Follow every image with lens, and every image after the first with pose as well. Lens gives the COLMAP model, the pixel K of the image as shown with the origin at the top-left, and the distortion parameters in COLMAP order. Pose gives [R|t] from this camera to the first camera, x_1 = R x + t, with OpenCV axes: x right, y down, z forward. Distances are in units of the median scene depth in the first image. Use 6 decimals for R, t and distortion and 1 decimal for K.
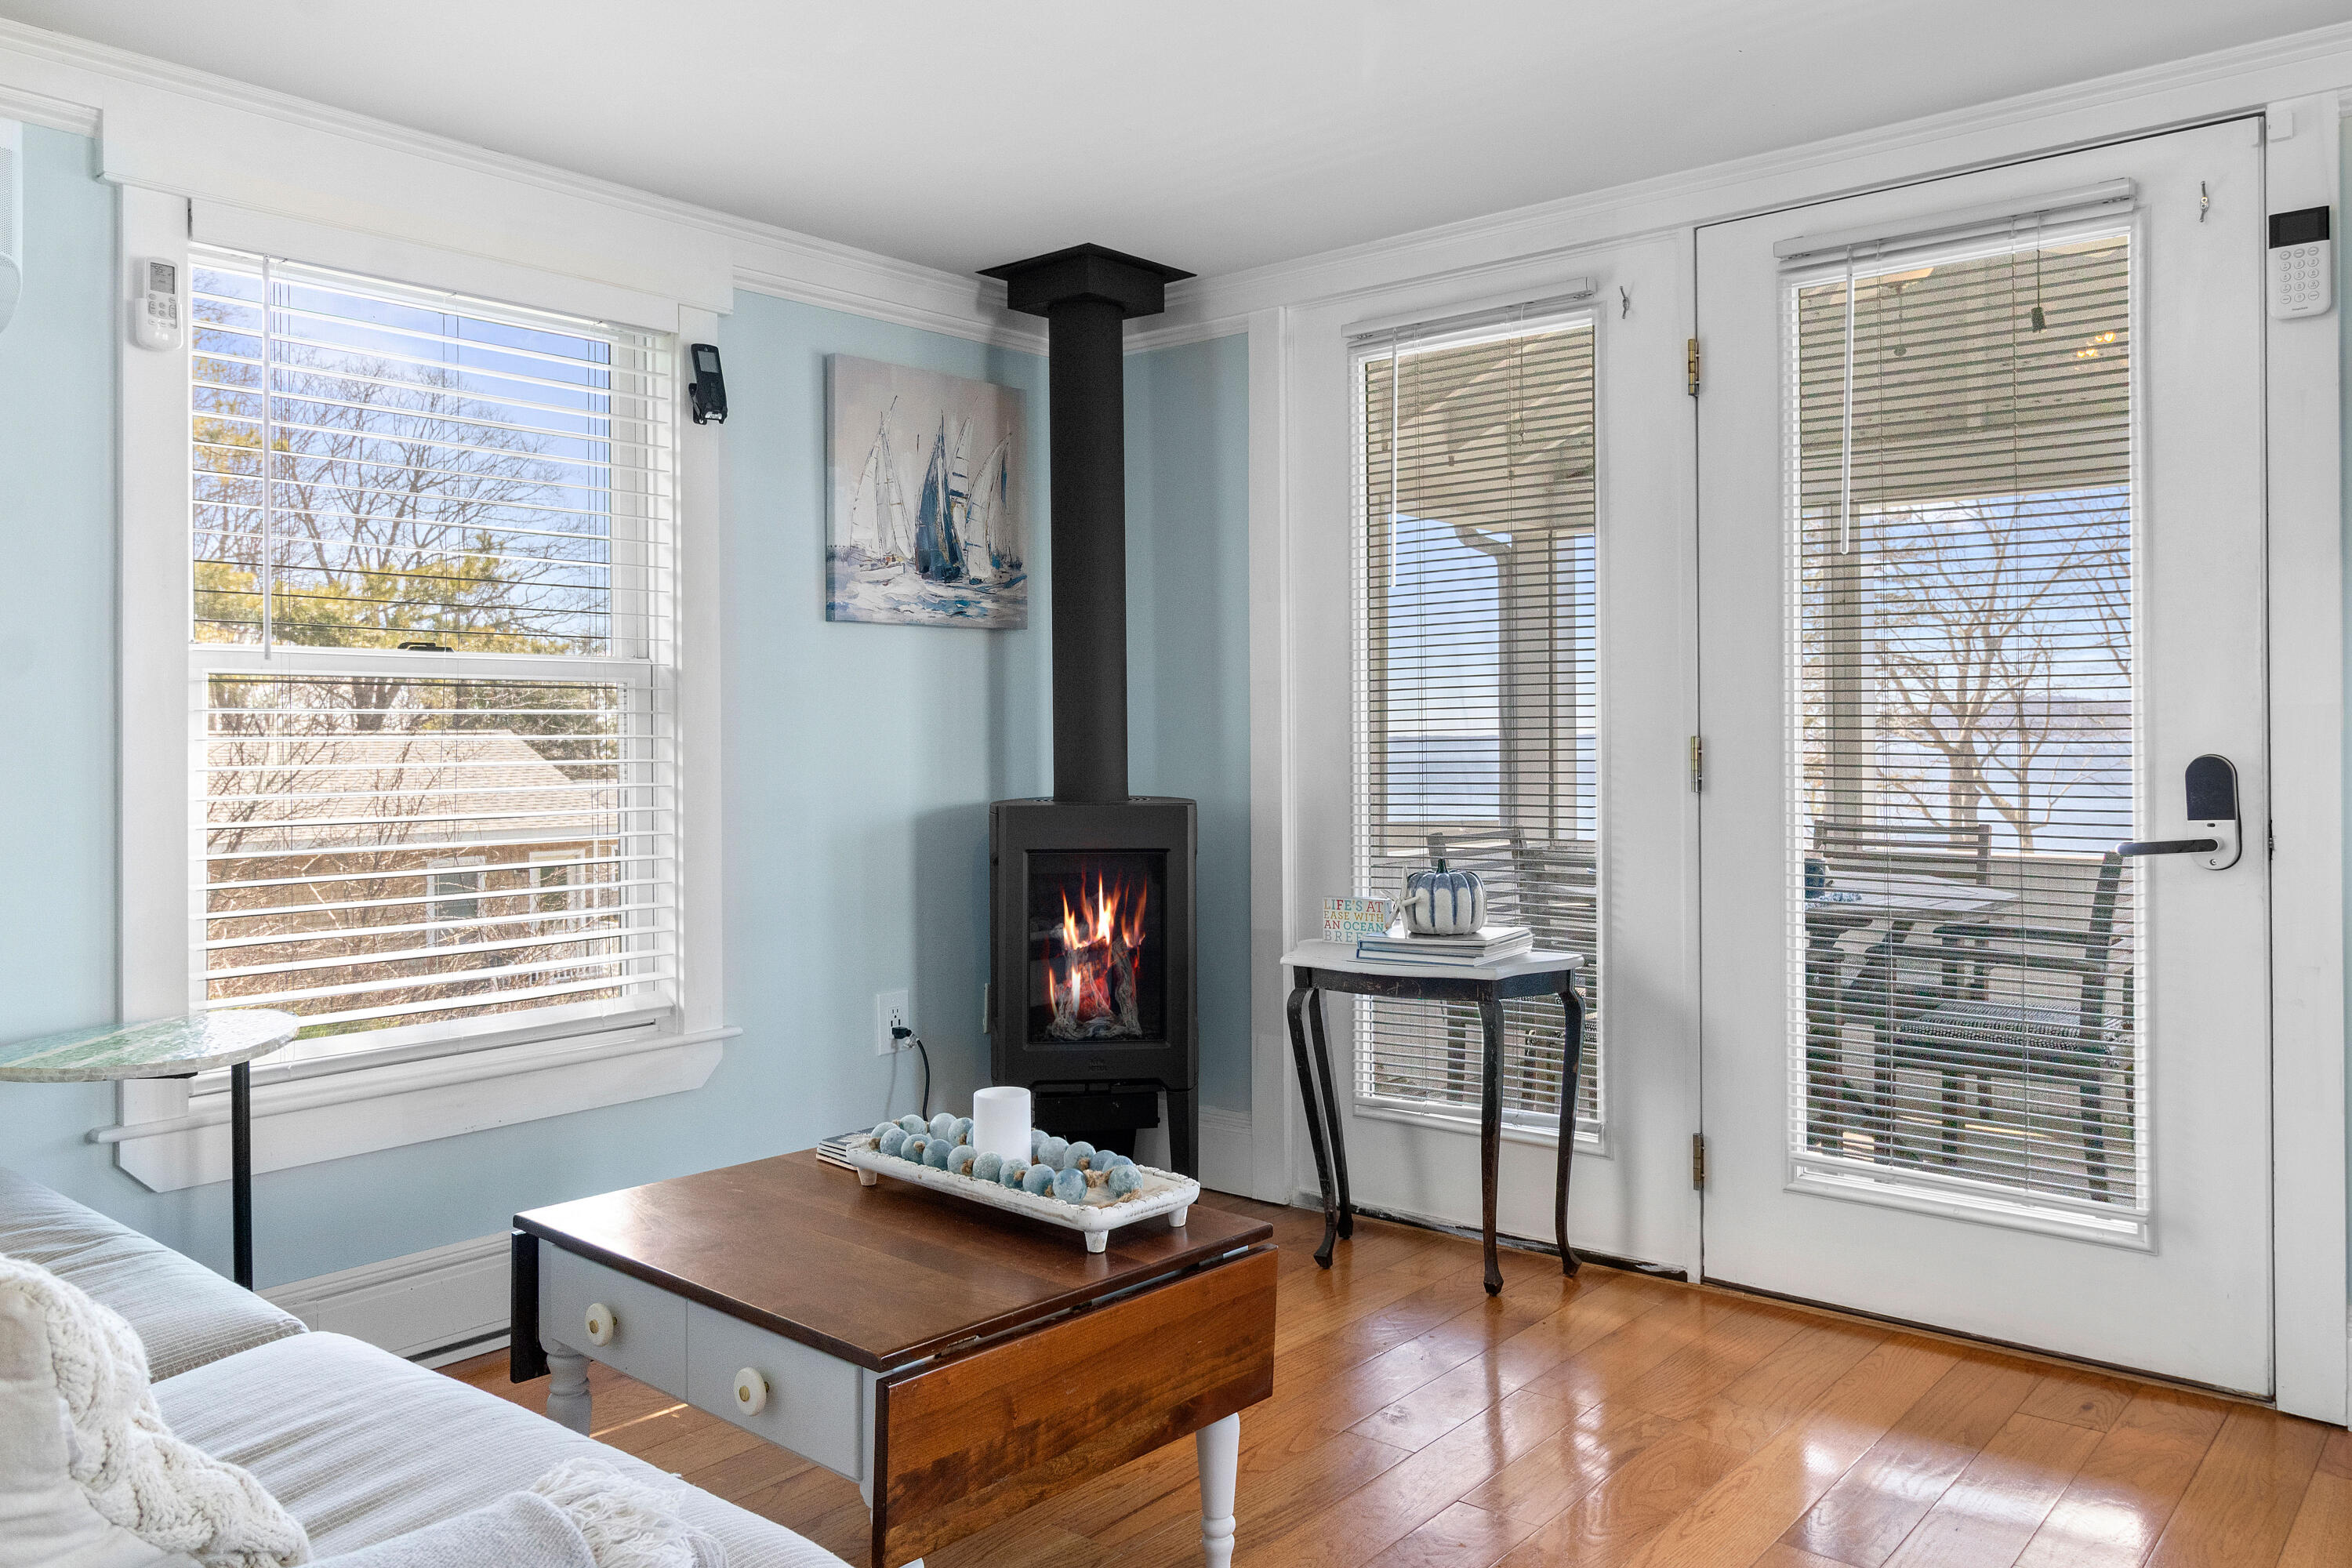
lens RADIAL K [[1739.6, 0, 1178.1], [0, 1739.6, 693.6], [0, 0, 1]] dist [0.003715, 0.002005]
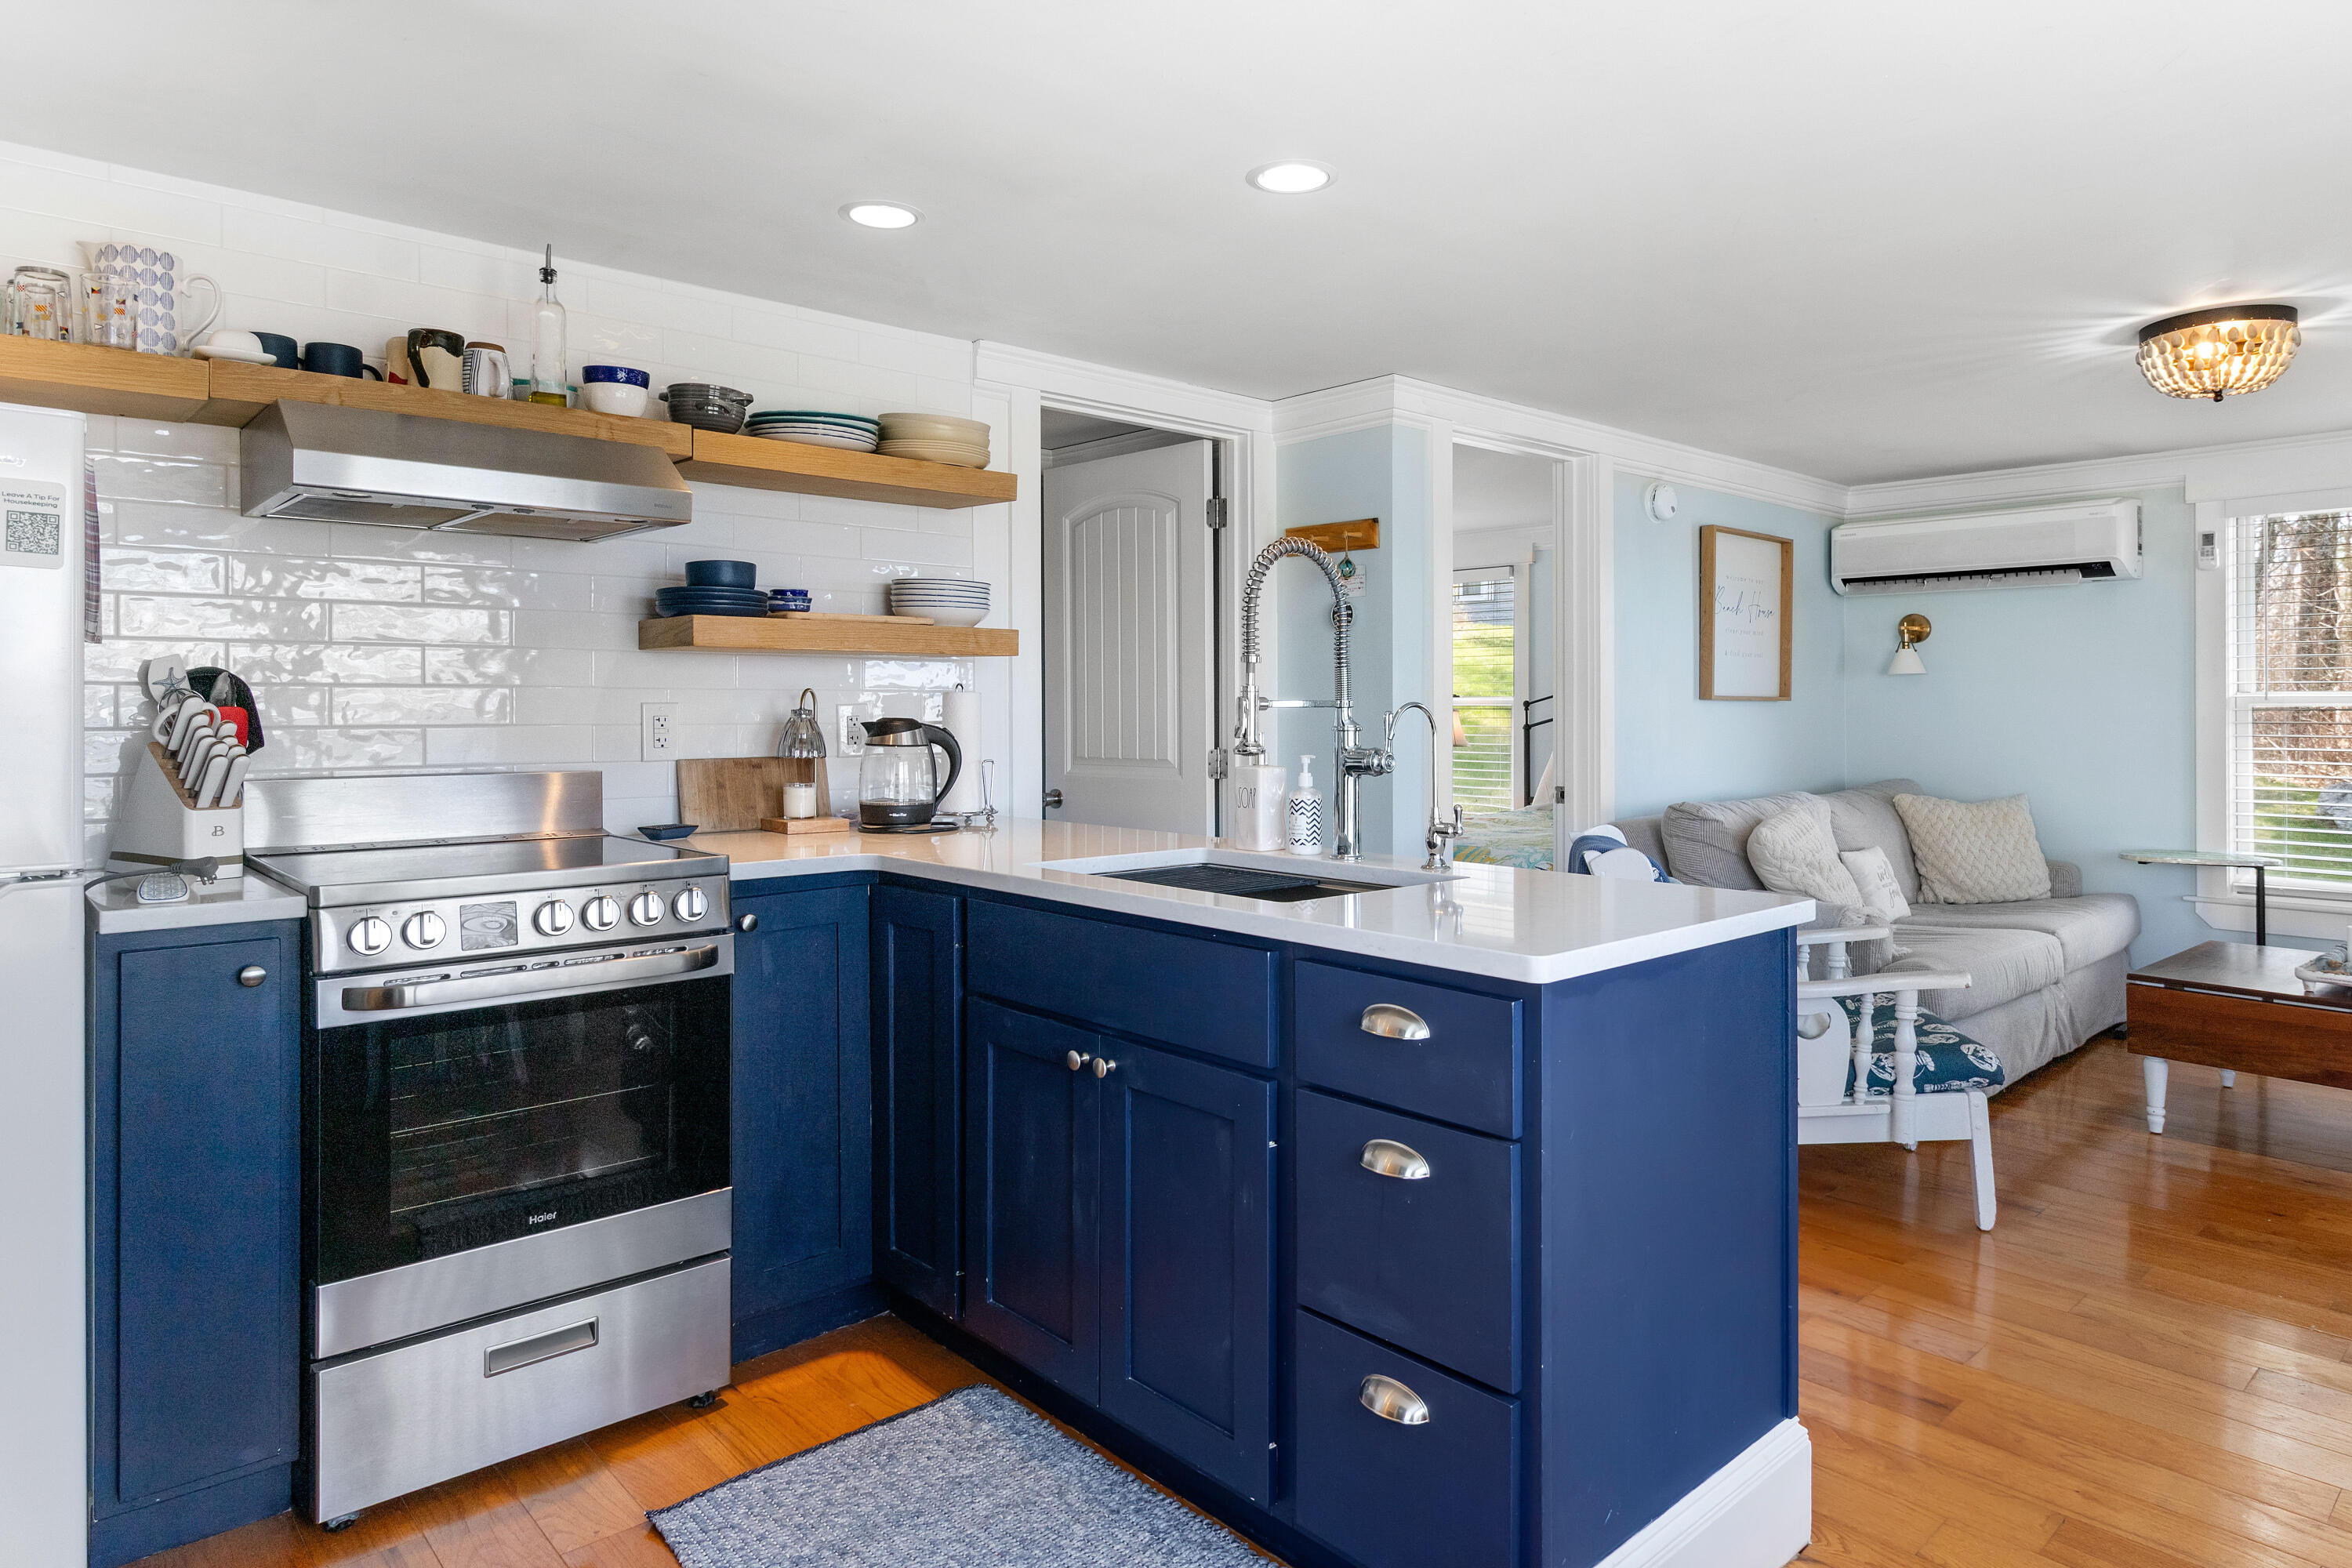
lens RADIAL K [[1382.6, 0, 1181.2], [0, 1382.6, 707.2], [0, 0, 1]] dist [0.001680, -0.000139]
pose [[-0.145381, 0.002386, -0.989373, 1.469766], [0.024461, 0.999700, -0.001183, -0.044349], [0.989073, -0.024373, -0.145396, -0.105770]]
